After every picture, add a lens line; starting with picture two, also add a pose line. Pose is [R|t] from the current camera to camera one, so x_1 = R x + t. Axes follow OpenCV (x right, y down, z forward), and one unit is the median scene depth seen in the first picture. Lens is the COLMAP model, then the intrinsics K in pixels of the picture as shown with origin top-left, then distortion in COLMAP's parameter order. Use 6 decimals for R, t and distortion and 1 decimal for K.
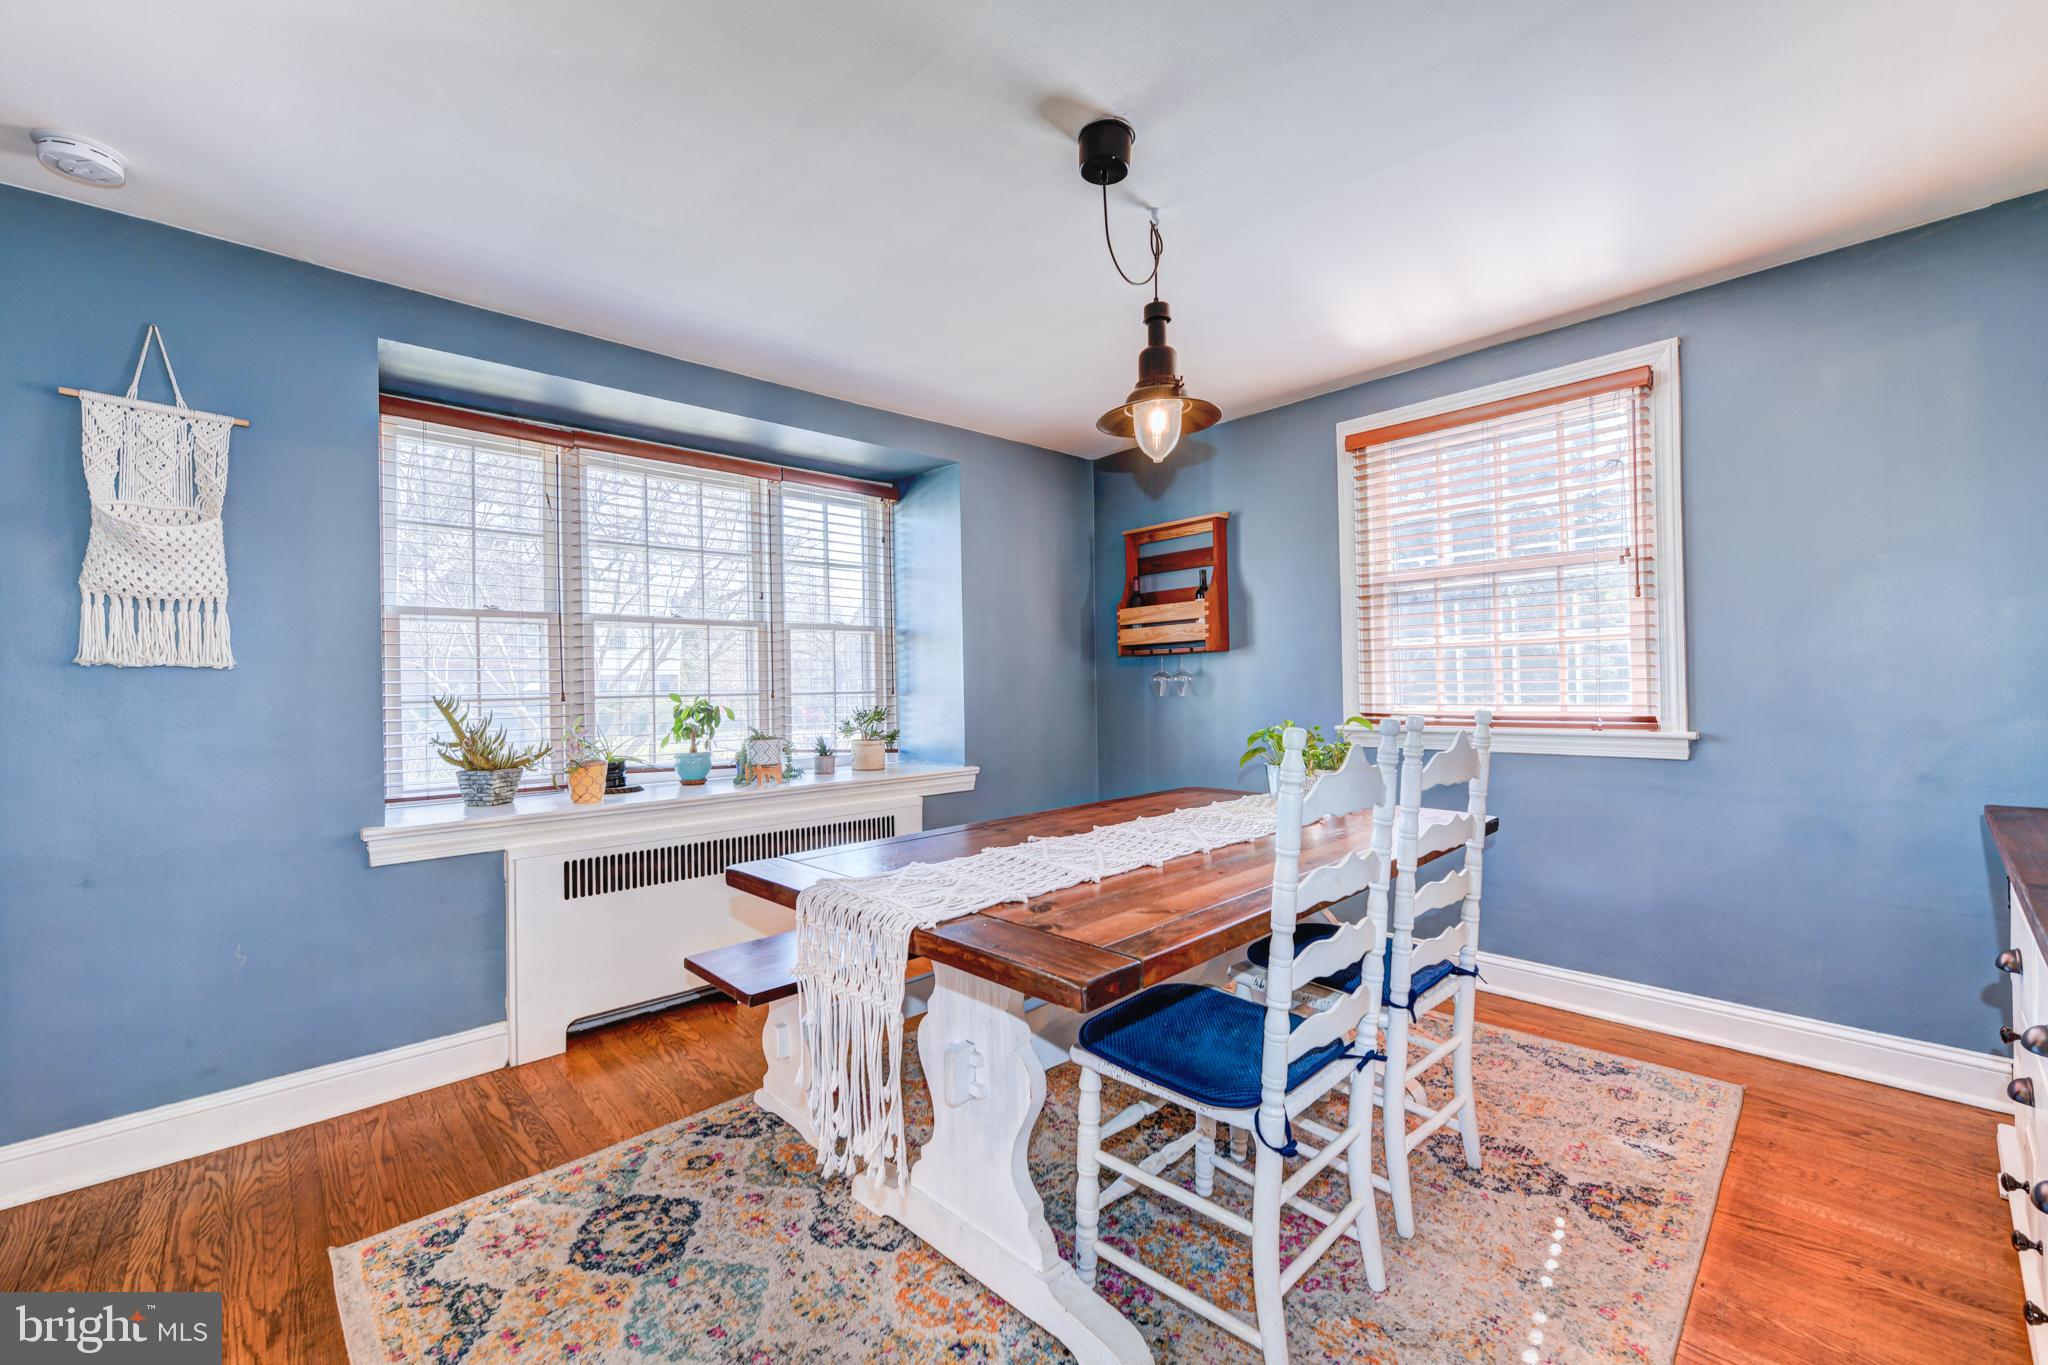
lens RADIAL K [[841.8, 0, 1023.5], [0, 841.8, 674.8], [0, 0, 1]] dist [0.000635, 0.000049]
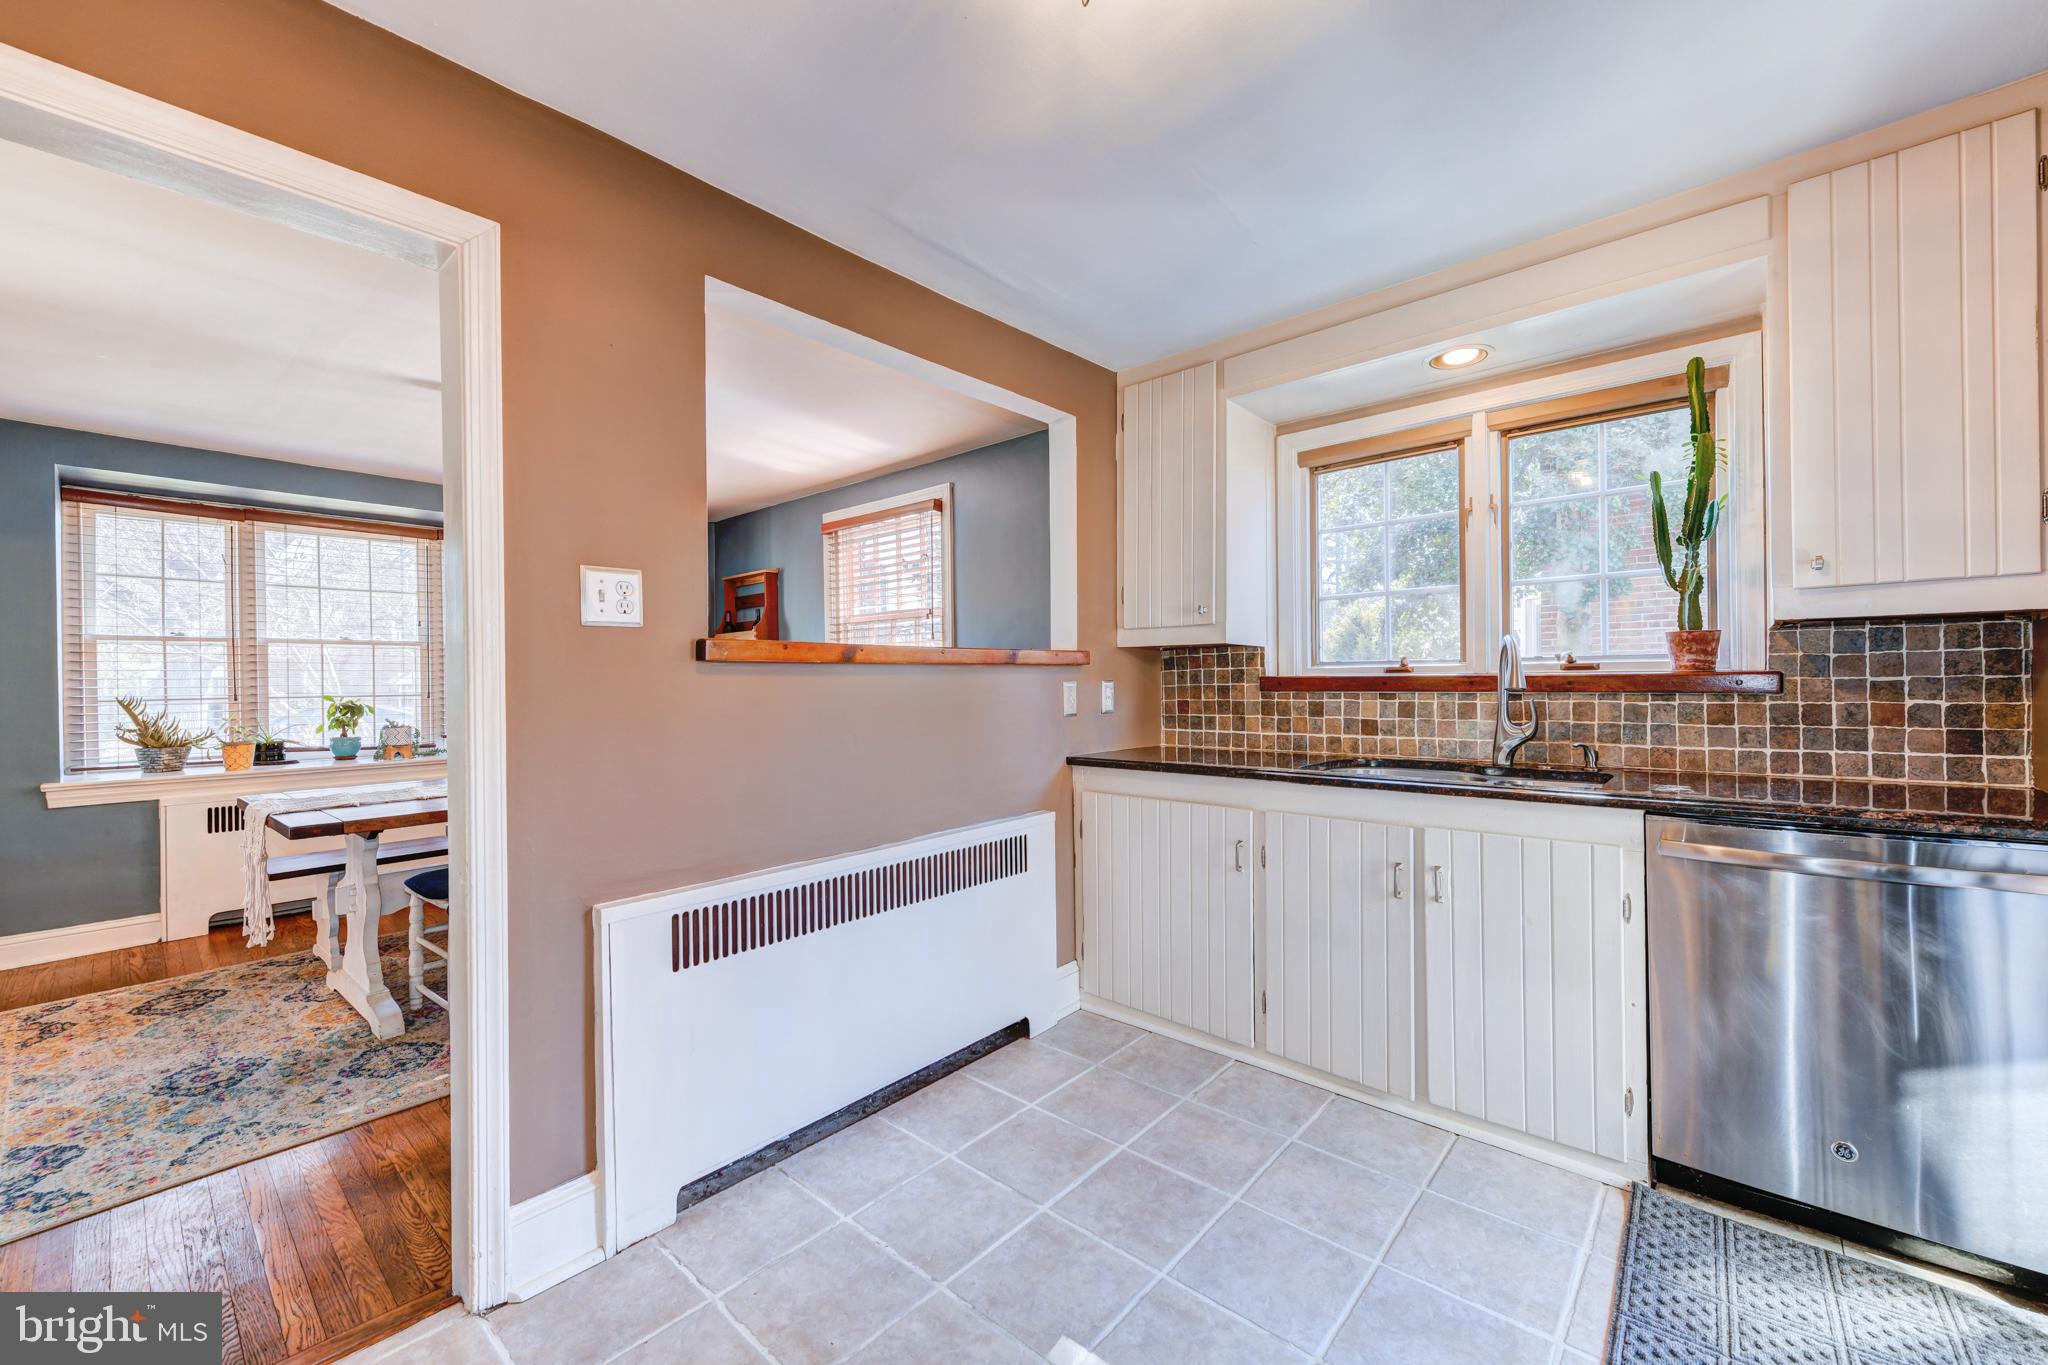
lens RADIAL K [[806.2, 0, 1024.4], [0, 806.2, 680.0], [0, 0, 1]] dist [0.002841, 0.000146]
pose [[0.995059, 0.006308, 0.099090, 0.687613], [-0.007531, 0.999900, 0.011978, -0.032208], [-0.099004, -0.012665, 0.995006, -0.523875]]
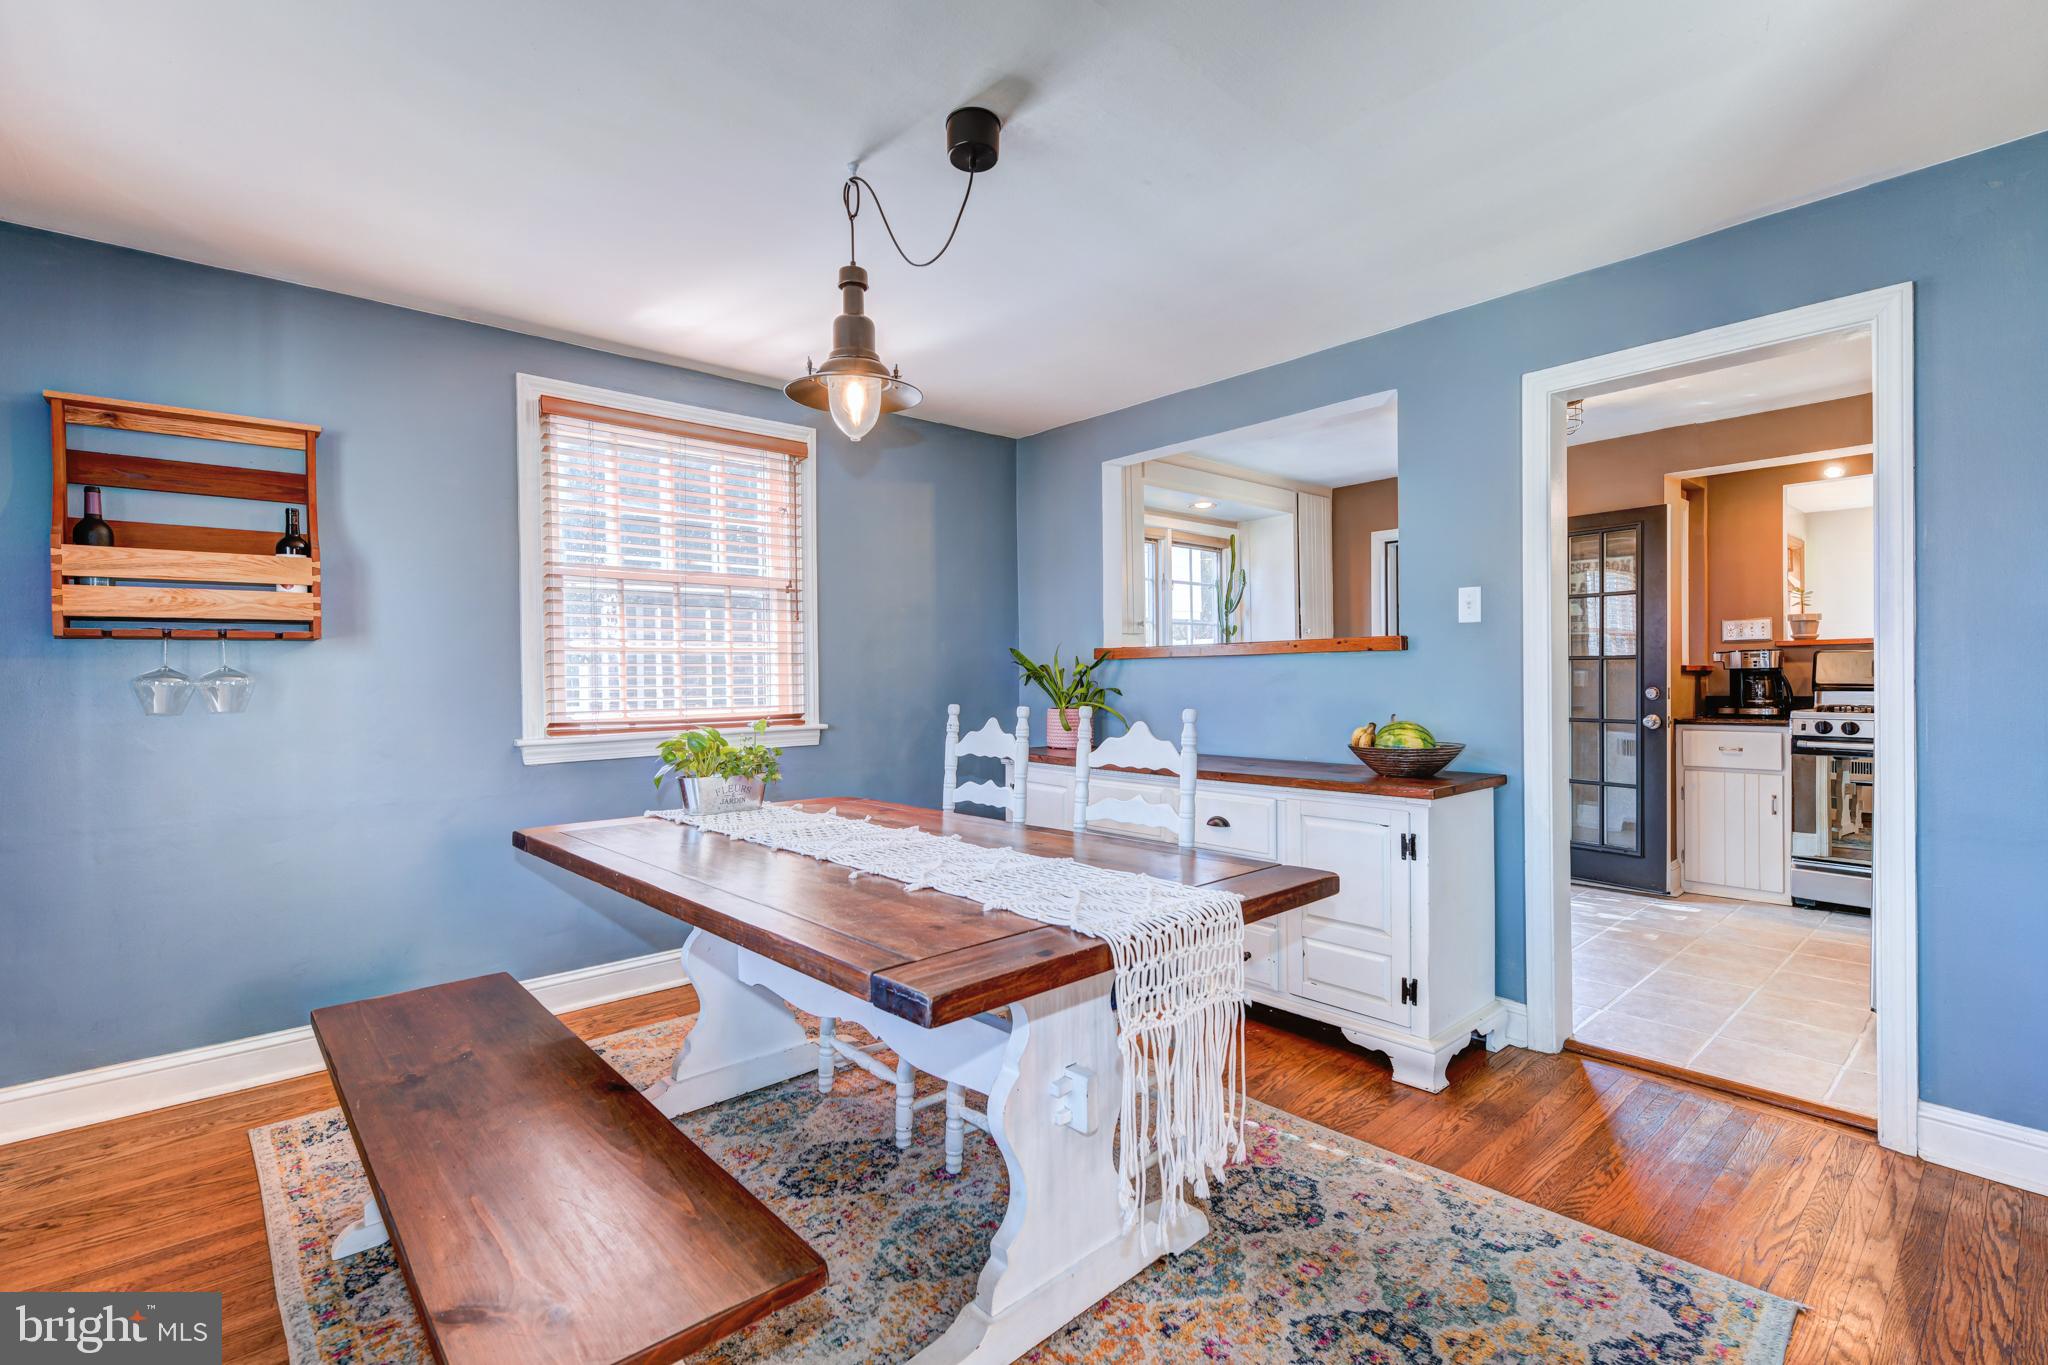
lens RADIAL K [[912.2, 0, 1020.6], [0, 912.2, 677.5], [0, 0, 1]] dist [0.005699, -0.000643]
pose [[0.027874, 0.014331, 0.999509, -0.591415], [-0.004859, 0.999887, -0.014201, 0.011195], [-0.999600, -0.004461, 0.027941, 0.565105]]
